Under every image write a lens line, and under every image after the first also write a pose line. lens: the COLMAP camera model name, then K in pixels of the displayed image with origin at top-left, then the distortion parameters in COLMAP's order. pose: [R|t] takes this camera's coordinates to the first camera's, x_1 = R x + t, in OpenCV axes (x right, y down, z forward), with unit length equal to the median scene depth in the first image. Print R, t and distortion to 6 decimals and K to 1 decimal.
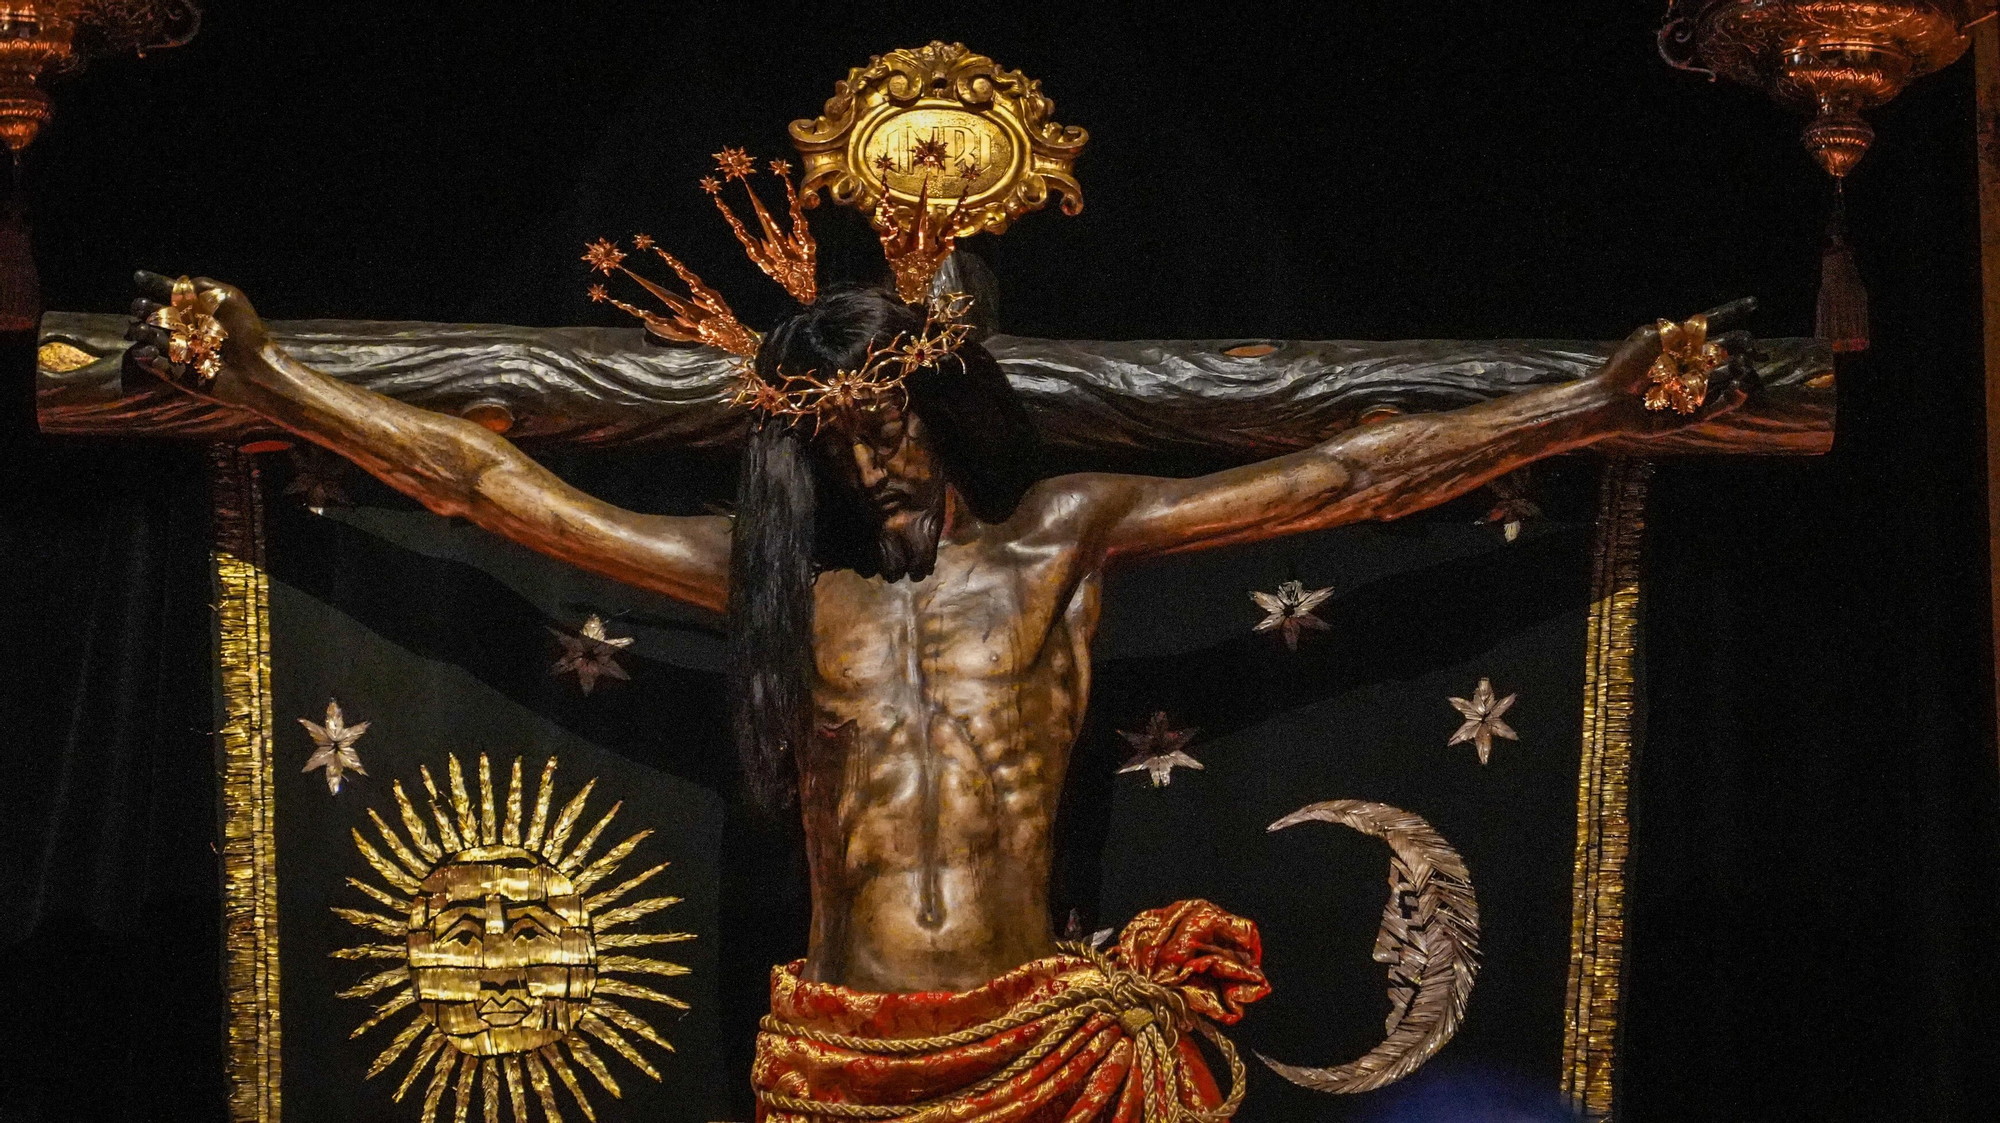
lens RADIAL K [[5891.1, 0, 1000.0], [0, 5891.1, 561.5], [0, 0, 1]] dist [0.483473, -1.638575]
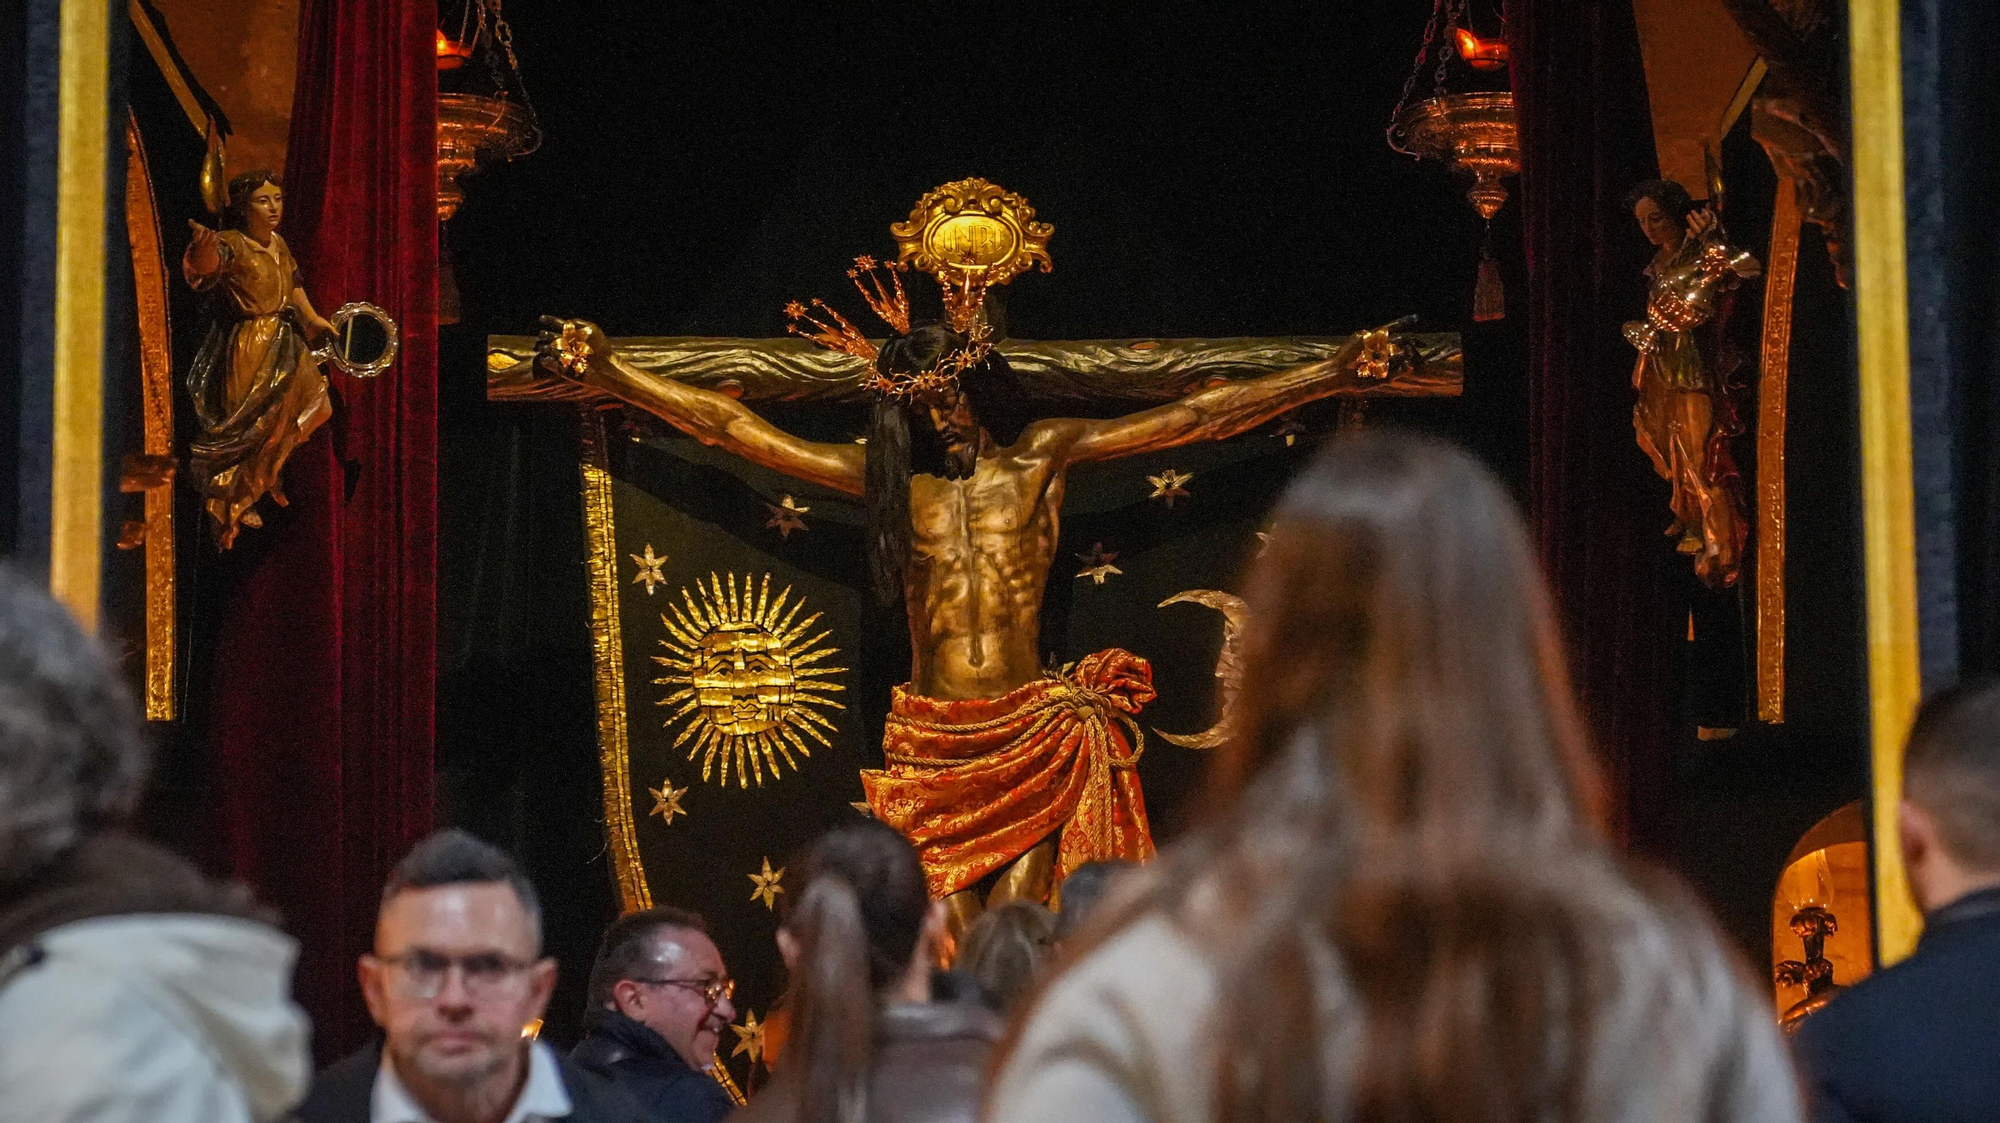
lens RADIAL K [[5891.1, 0, 1000.0], [0, 5891.1, 561.5], [0, 0, 1]] dist [0.483473, -1.638575]
pose [[0.999875, -0.015589, -0.002750, 0.001583], [0.015724, 0.998119, 0.059257, -0.078867], [0.001821, -0.059293, 0.998239, -0.838161]]
